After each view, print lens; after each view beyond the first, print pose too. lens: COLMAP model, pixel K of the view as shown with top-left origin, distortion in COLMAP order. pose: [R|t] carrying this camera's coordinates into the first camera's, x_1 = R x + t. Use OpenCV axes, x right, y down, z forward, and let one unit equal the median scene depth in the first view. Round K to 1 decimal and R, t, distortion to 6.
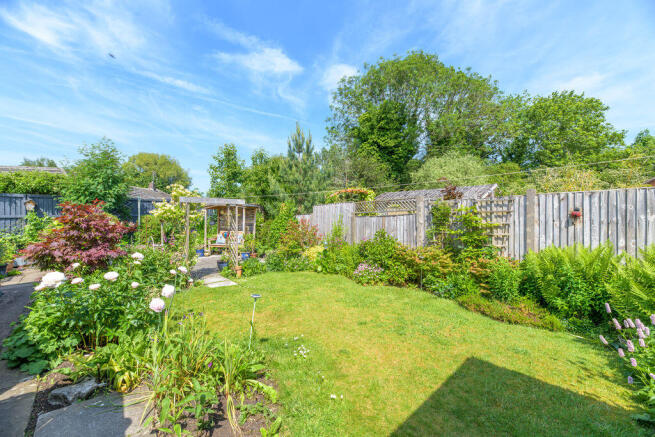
lens RADIAL K [[264.2, 0, 330.1], [0, 264.2, 215.5], [0, 0, 1]] dist [0.002402, 0.000036]
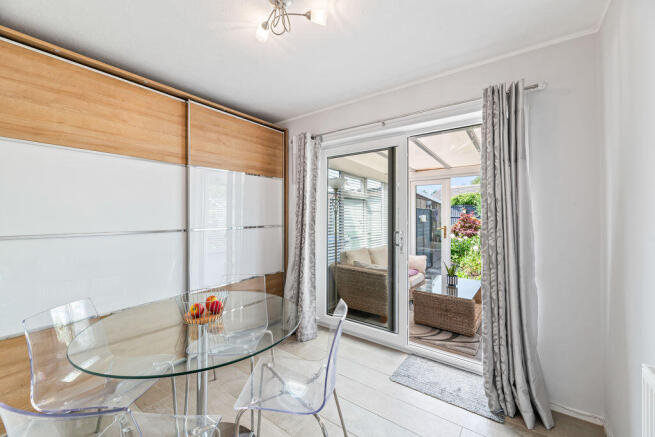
lens RADIAL K [[264.2, 0, 324.2], [0, 264.2, 217.3], [0, 0, 1]] dist [0.002402, 0.000036]
pose [[0.177383, 0.012272, -0.984065, 0.532752], [-0.001570, 0.999925, 0.012187, -0.012650], [0.984141, -0.000617, 0.177389, -0.316115]]
